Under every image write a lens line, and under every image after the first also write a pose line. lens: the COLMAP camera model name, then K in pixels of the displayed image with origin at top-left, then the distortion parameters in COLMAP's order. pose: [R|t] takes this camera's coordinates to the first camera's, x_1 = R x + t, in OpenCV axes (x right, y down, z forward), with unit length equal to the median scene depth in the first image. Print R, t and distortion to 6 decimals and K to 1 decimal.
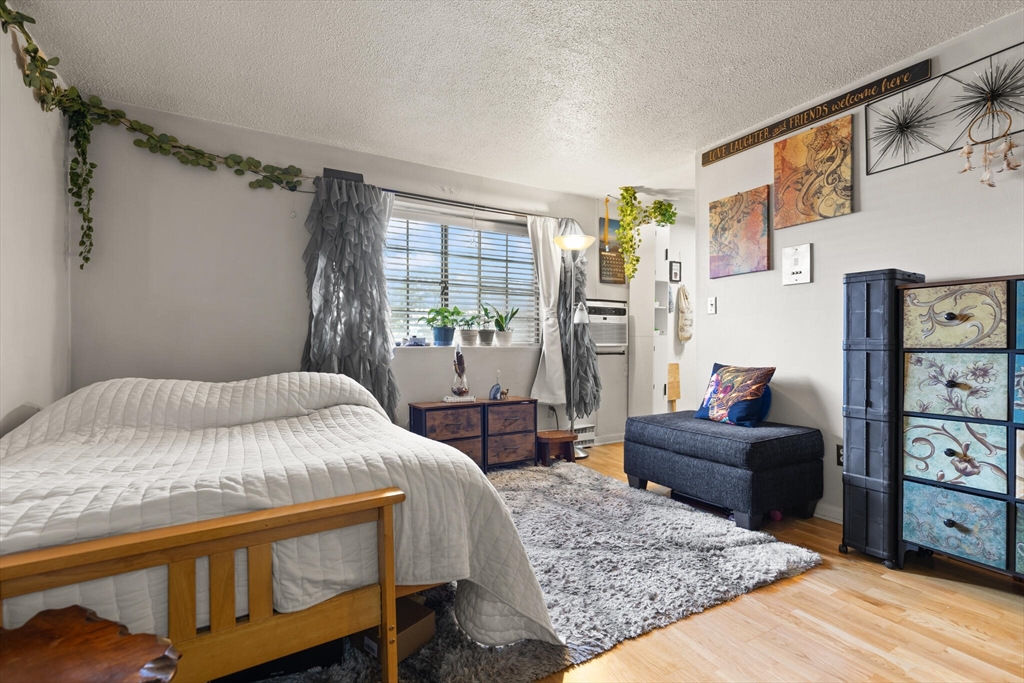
lens RADIAL K [[464.5, 0, 513.6], [0, 464.5, 343.6], [0, 0, 1]] dist [0.002309, -0.002046]
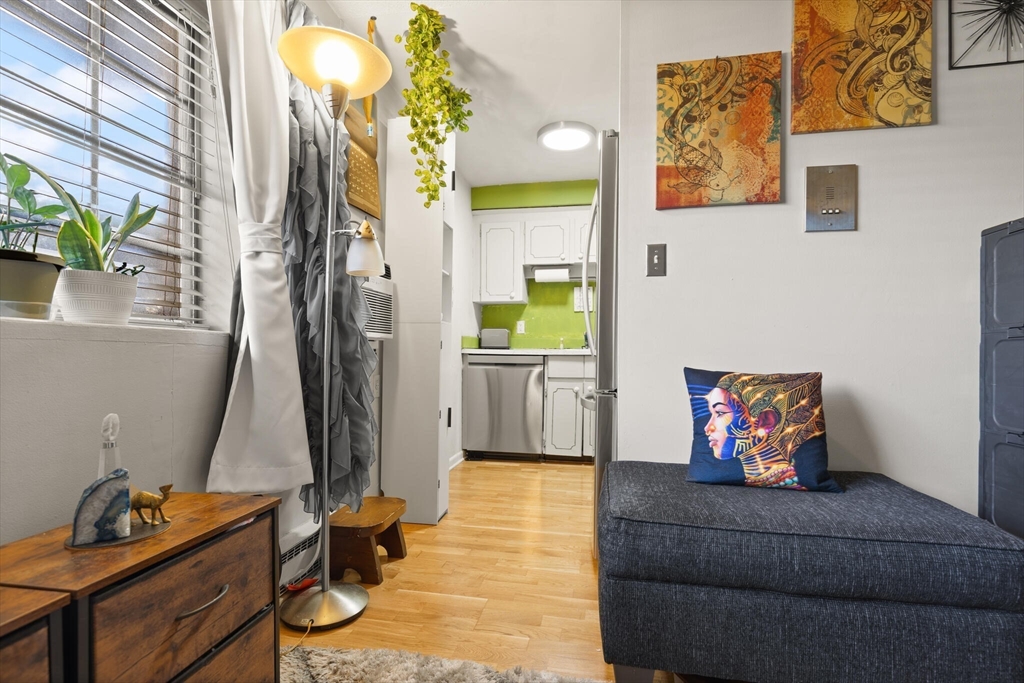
lens RADIAL K [[486.8, 0, 518.6], [0, 486.8, 357.7], [0, 0, 1]] dist [-0.010261, 0.001668]
pose [[0.650022, -0.001700, 0.759914, -0.107338], [-0.008881, 0.999912, 0.009833, 0.028068], [-0.759864, -0.013141, 0.649950, 0.822736]]
